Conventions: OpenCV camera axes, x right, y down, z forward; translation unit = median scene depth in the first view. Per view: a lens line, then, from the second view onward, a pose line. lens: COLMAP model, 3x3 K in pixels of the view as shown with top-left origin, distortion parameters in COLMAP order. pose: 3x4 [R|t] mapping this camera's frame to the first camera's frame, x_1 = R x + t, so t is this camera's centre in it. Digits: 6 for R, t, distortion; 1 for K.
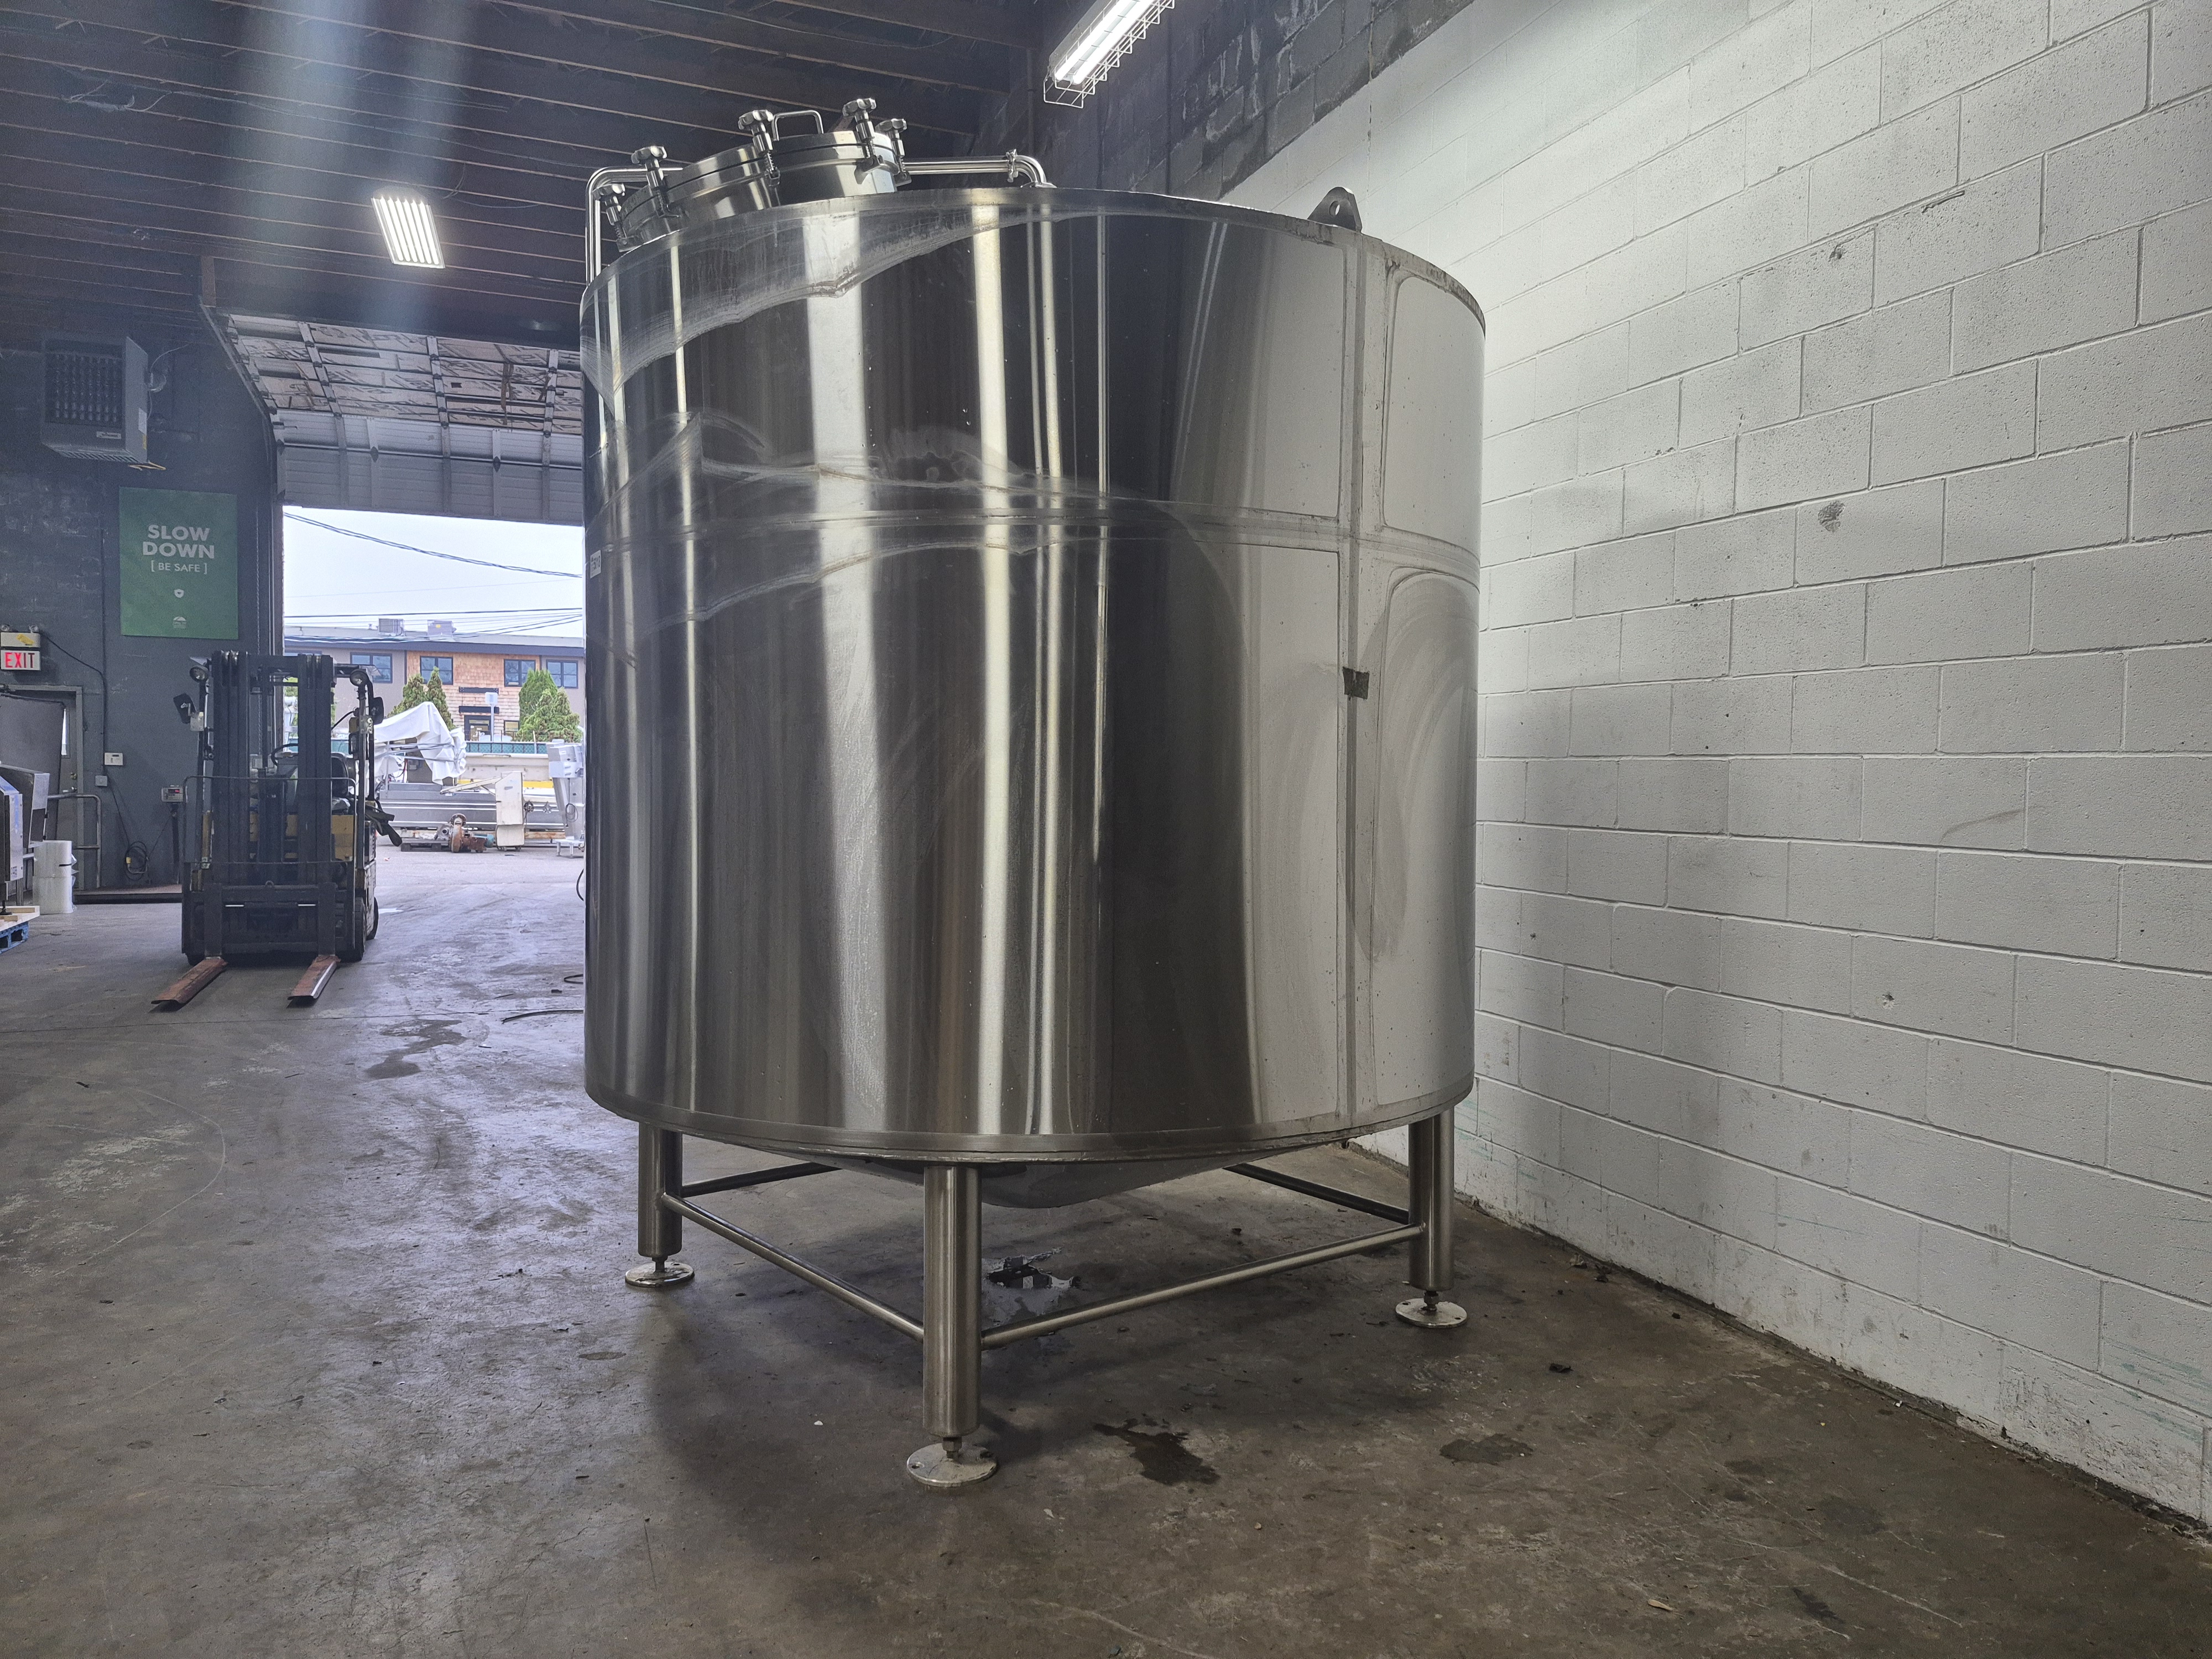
lens RADIAL K [[1466.7, 0, 1087.8], [0, 1466.7, 834.1], [0, 0, 1]] dist [0.007135, -0.007626]
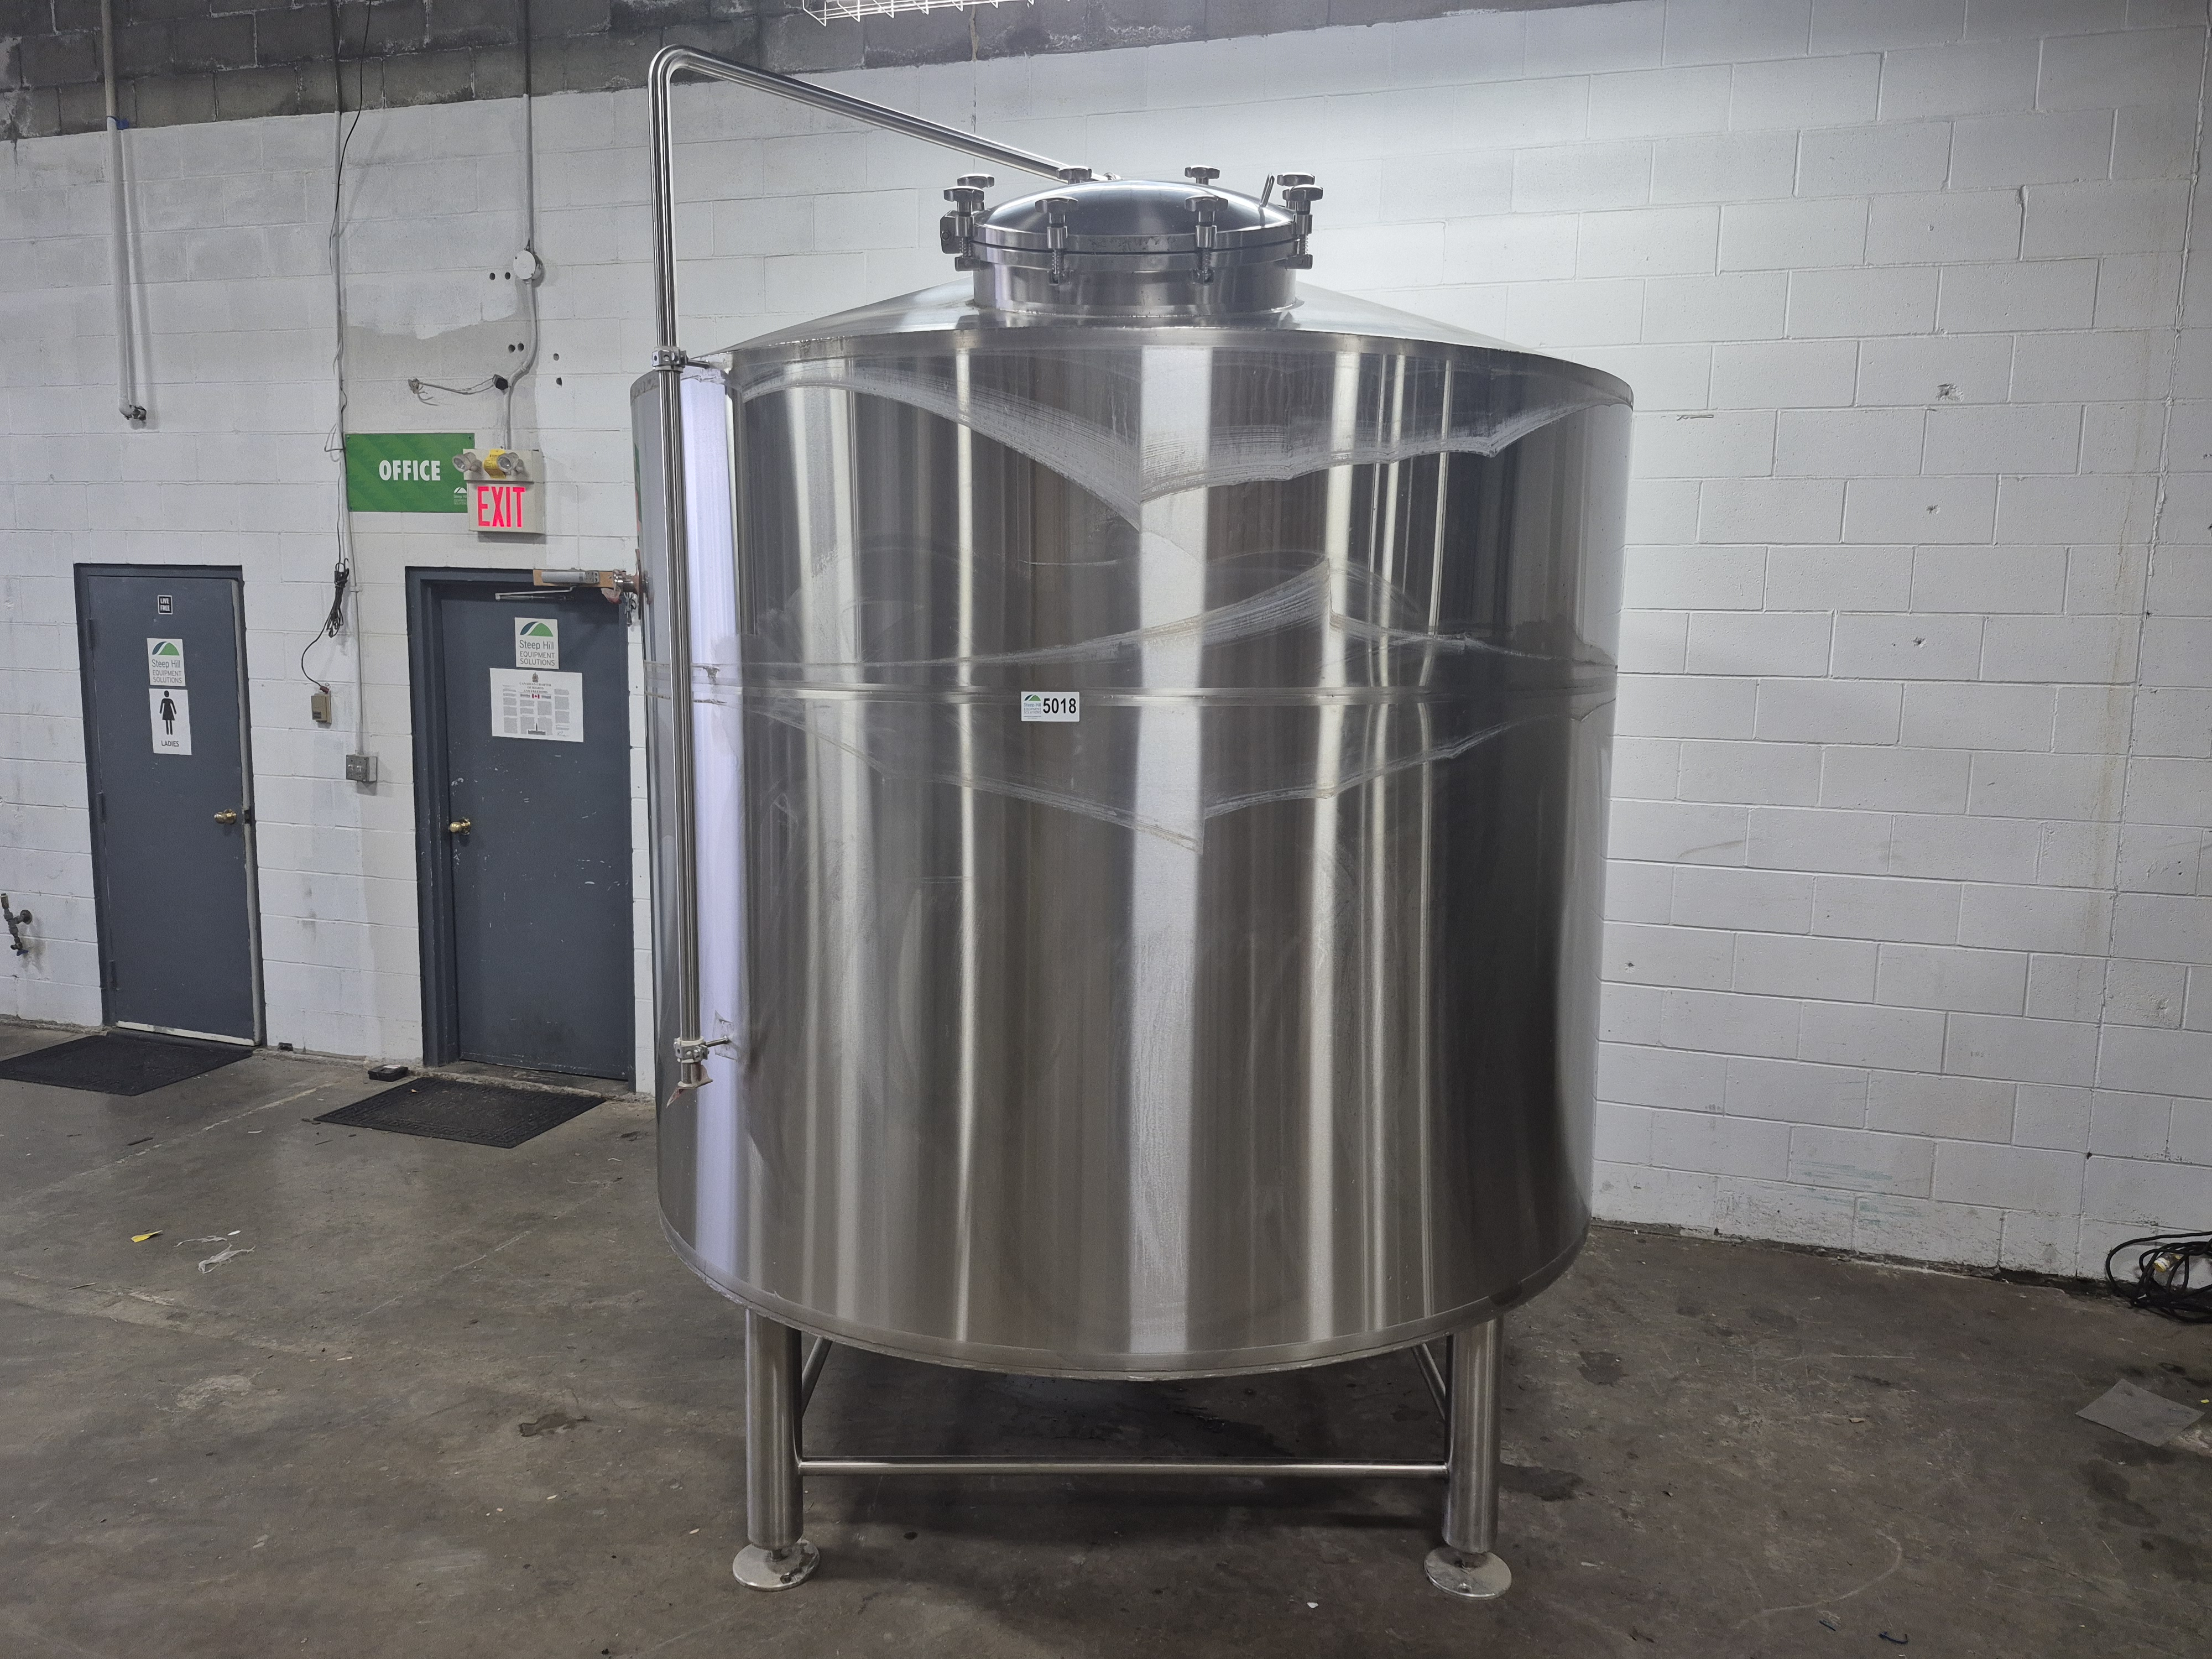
lens RADIAL K [[1466.7, 0, 1097.4], [0, 1466.7, 818.3], [0, 0, 1]] dist [0.007135, -0.007626]
pose [[0.627153, -0.090504, 0.773620, -1.029819], [0.014776, 0.994430, 0.104358, -0.220637], [-0.778756, -0.054017, 0.624997, 0.589675]]
